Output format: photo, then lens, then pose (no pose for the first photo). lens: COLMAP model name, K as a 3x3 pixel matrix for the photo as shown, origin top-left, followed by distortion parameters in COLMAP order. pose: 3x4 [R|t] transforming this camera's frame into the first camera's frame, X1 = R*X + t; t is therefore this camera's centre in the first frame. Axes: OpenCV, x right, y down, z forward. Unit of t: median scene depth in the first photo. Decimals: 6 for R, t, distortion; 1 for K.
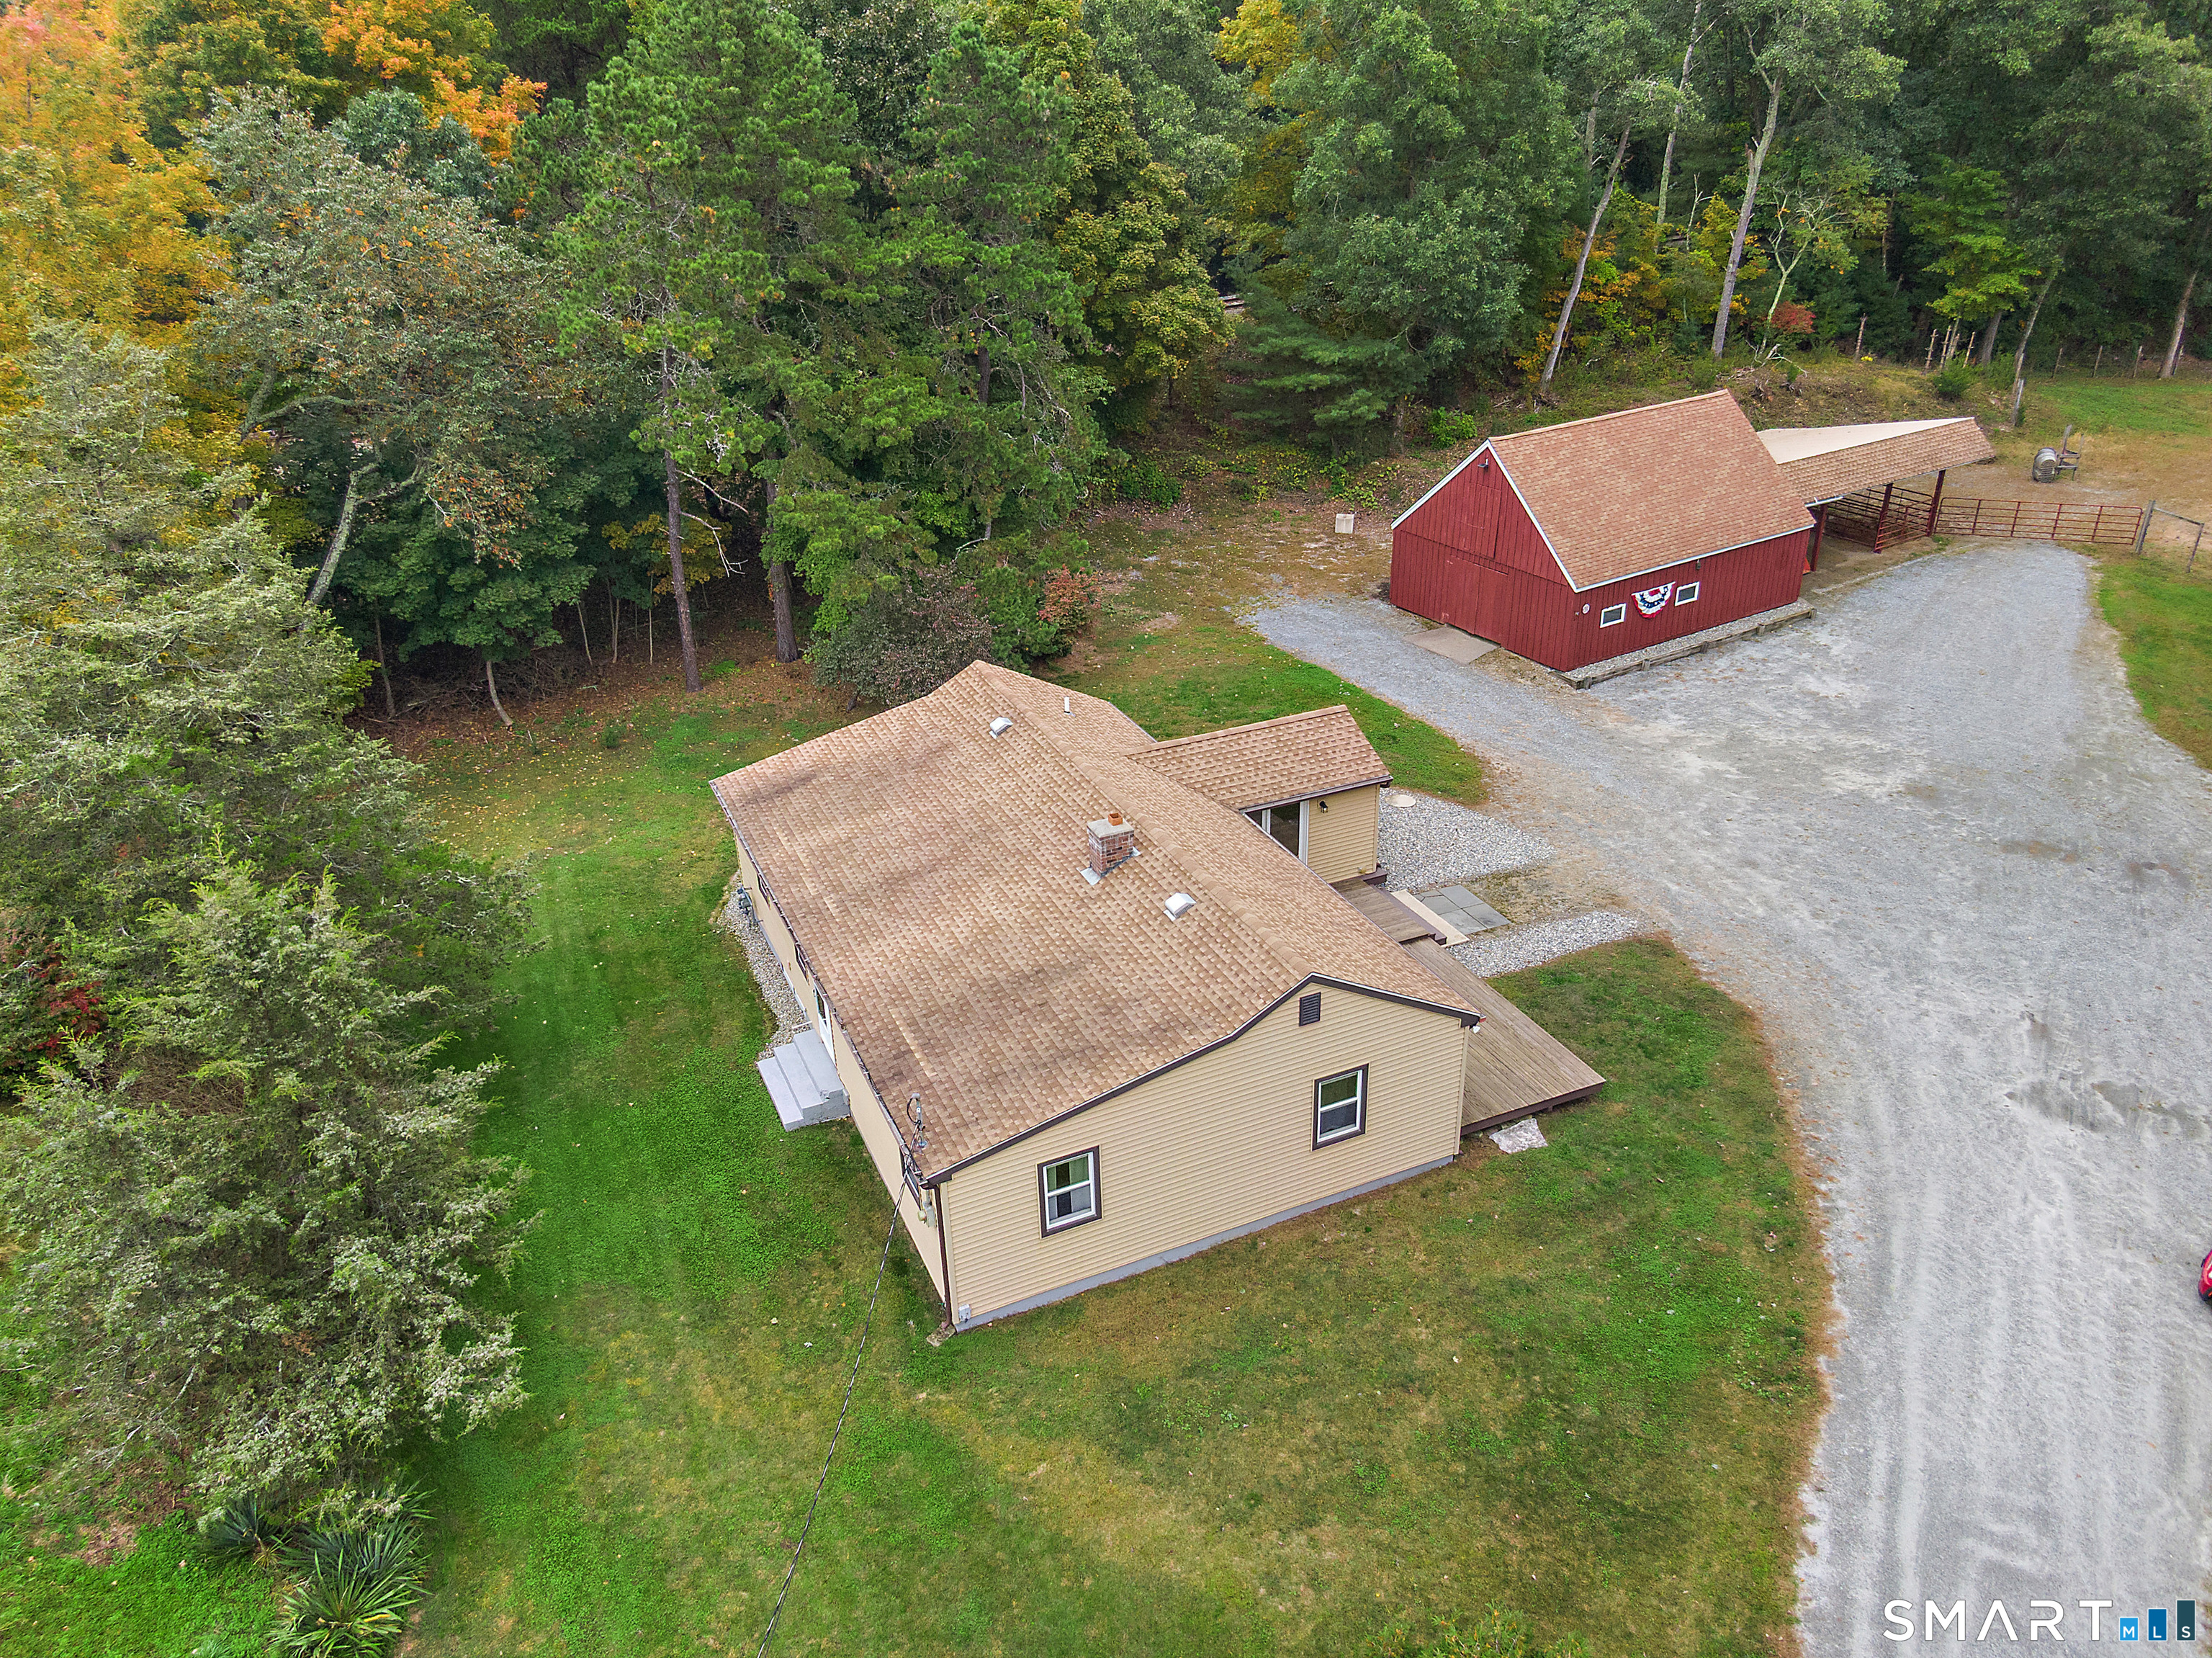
lens RADIAL K [[1578.6, 0, 1106.0], [0, 1578.6, 829.0], [0, 0, 1]] dist [0.049589, -0.079592]
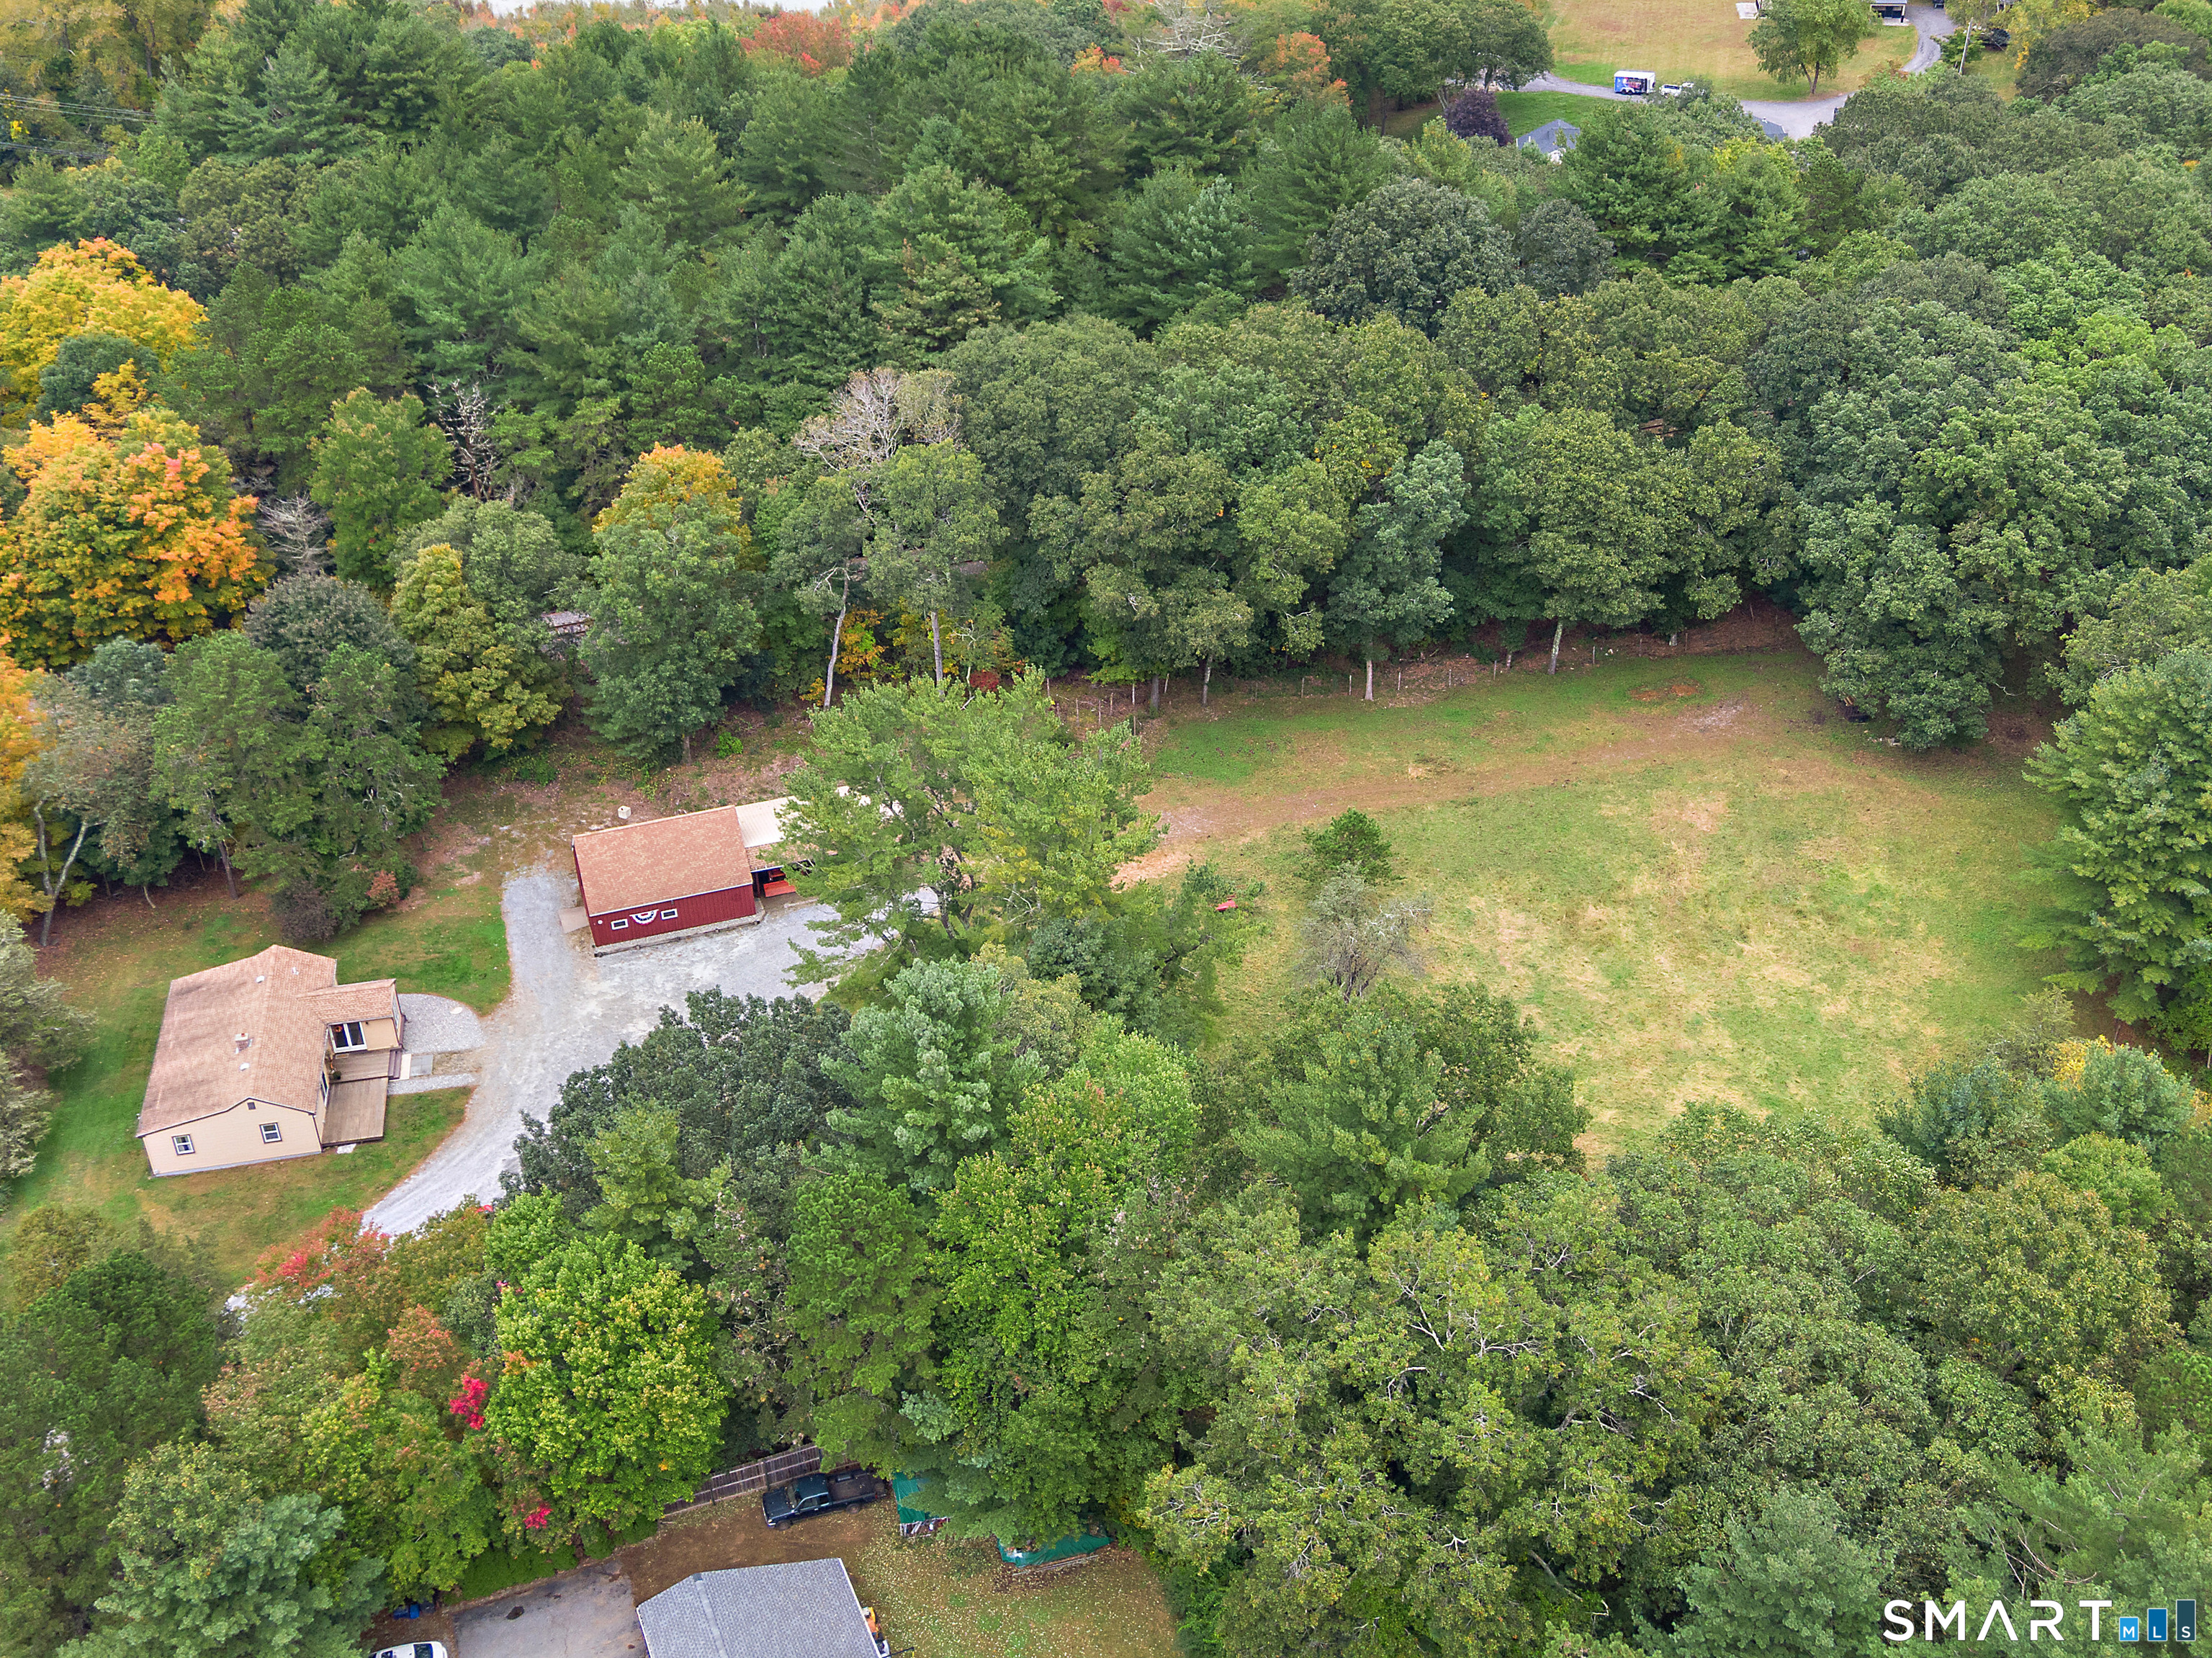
lens RADIAL K [[2384.2, 0, 1106.0], [0, 2384.2, 829.0], [0, 0, 1]] dist [-0.000338, -0.007497]
pose [[0.975595, 0.129082, -0.177629, 1.499251], [-0.110562, 0.987705, 0.110520, -0.682480], [0.189712, -0.088183, 0.977872, -2.004638]]
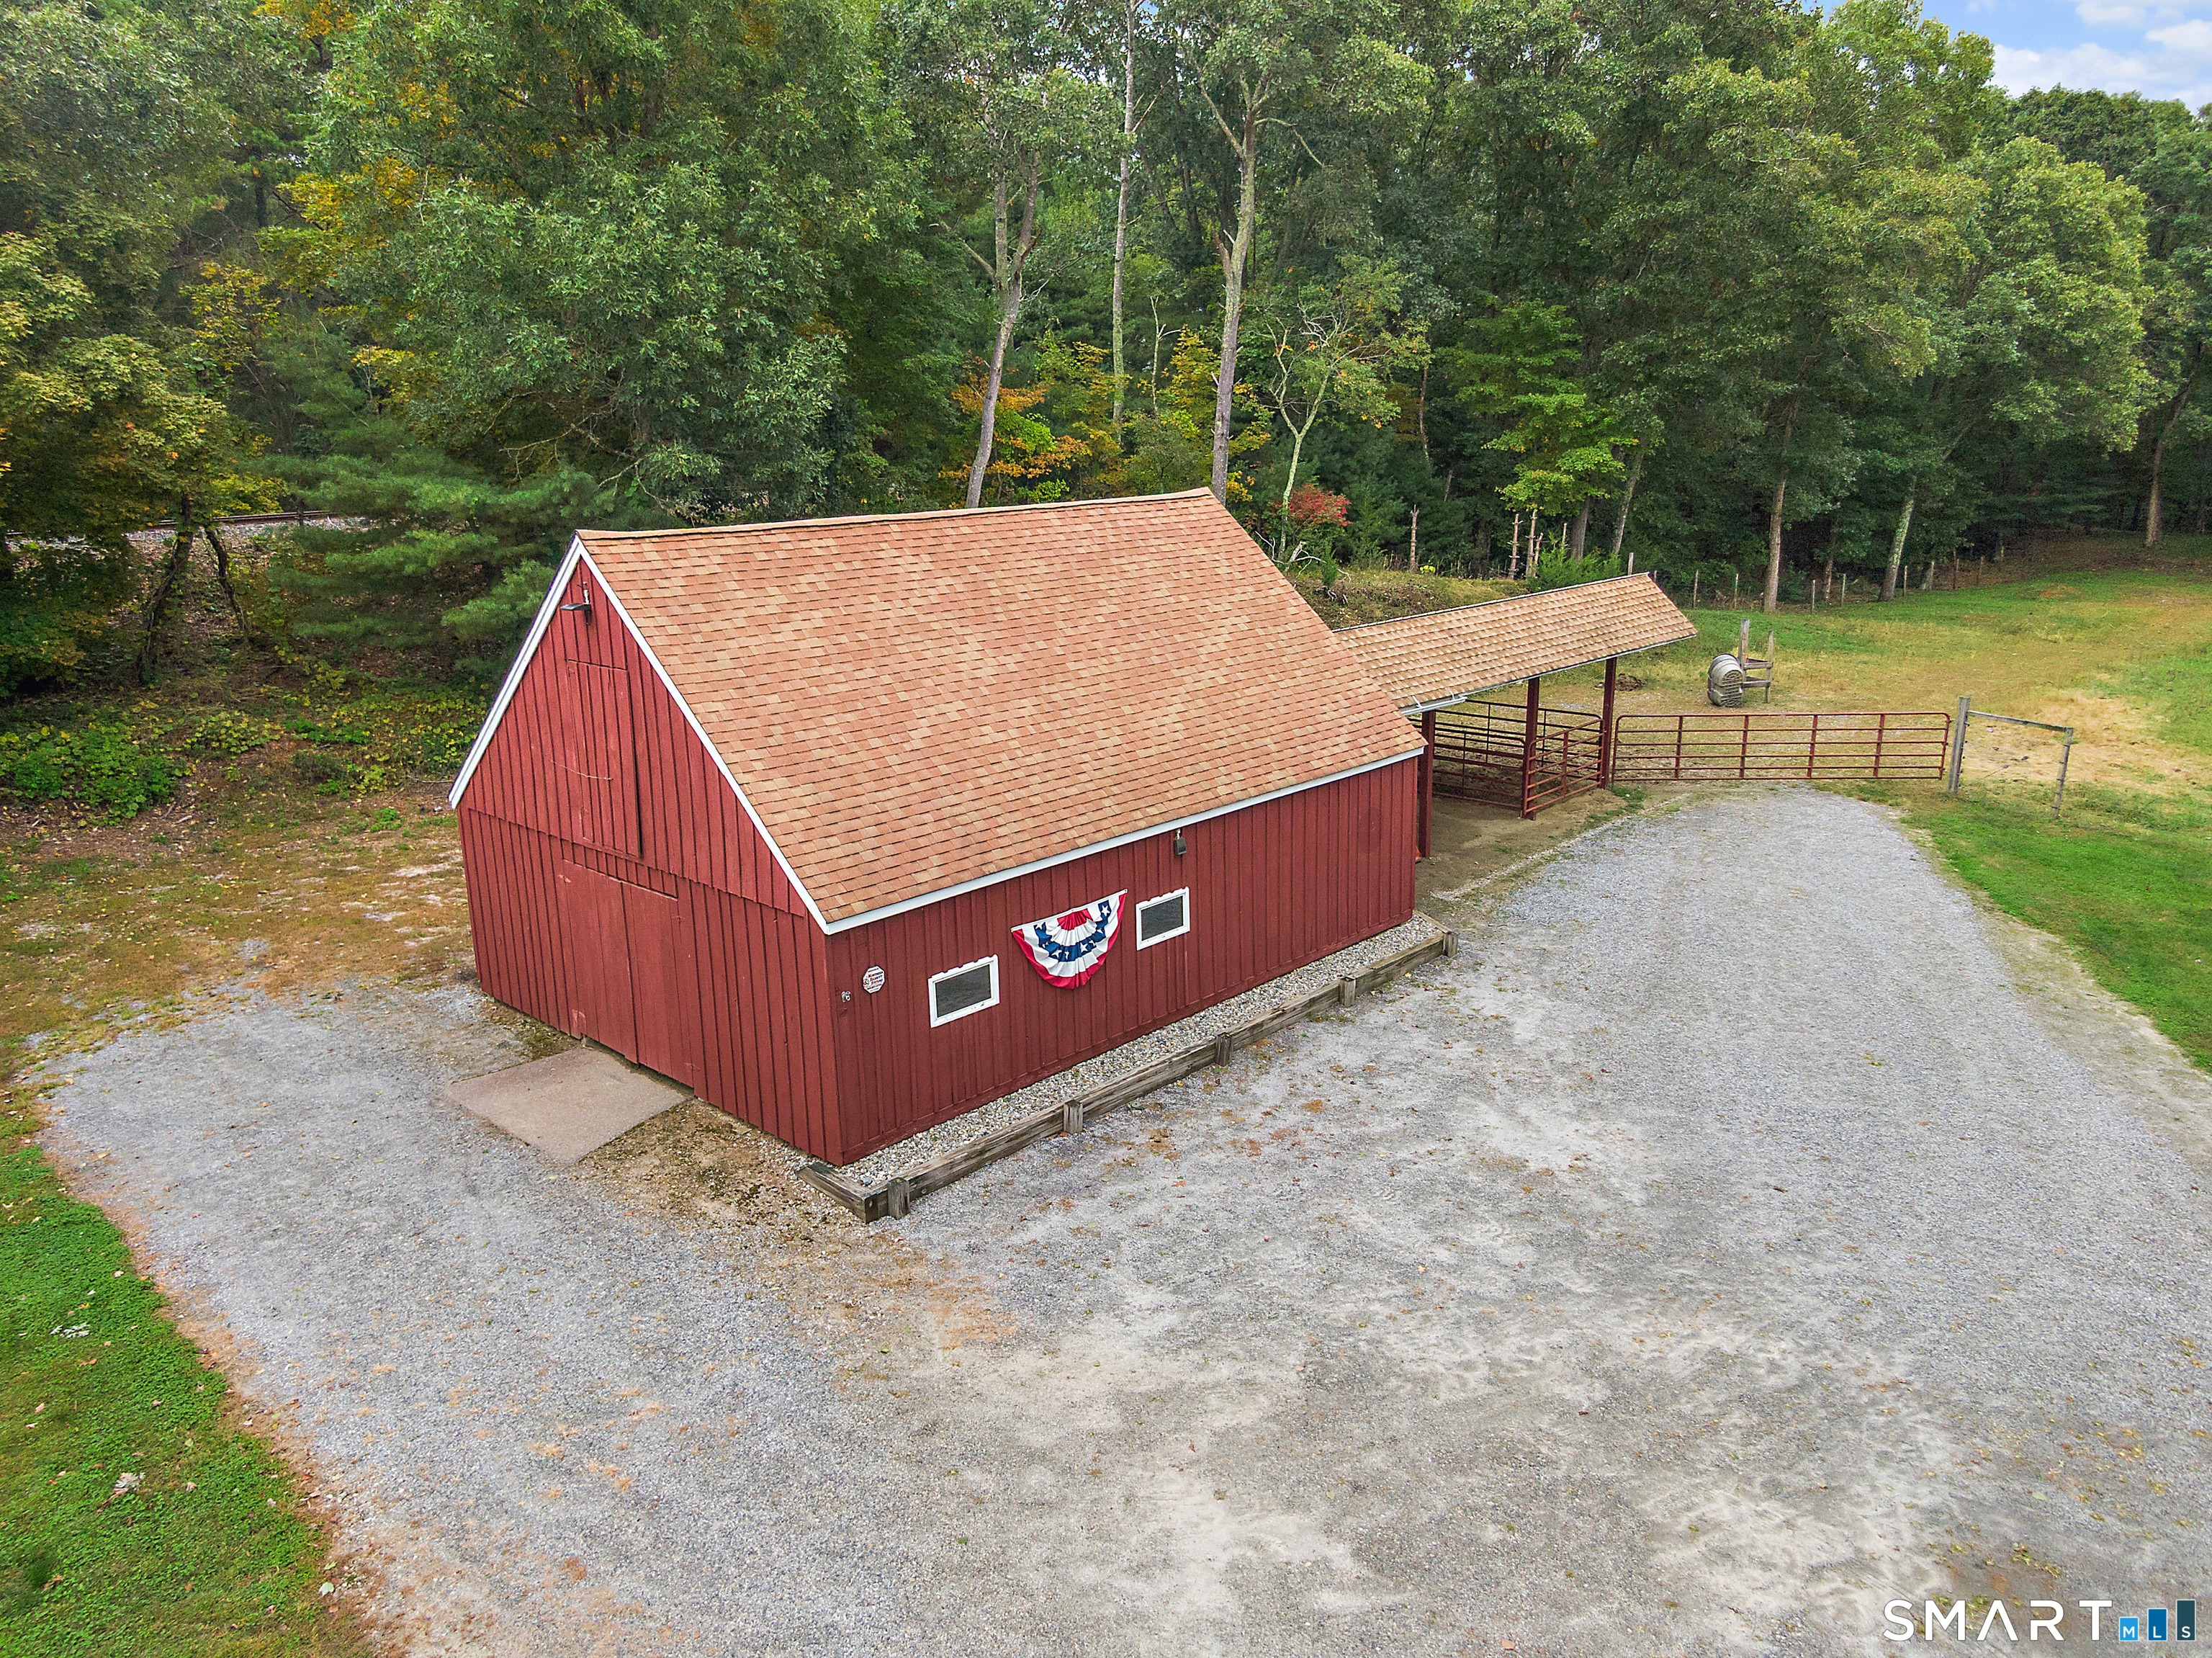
lens RADIAL K [[1578.6, 0, 1106.0], [0, 1578.6, 829.0], [0, 0, 1]] dist [0.049589, -0.079592]
pose [[0.966925, -0.055600, 0.248929, 0.259776], [0.109588, 0.971839, -0.208611, -0.090664], [-0.230320, 0.228990, 0.945789, 0.636691]]
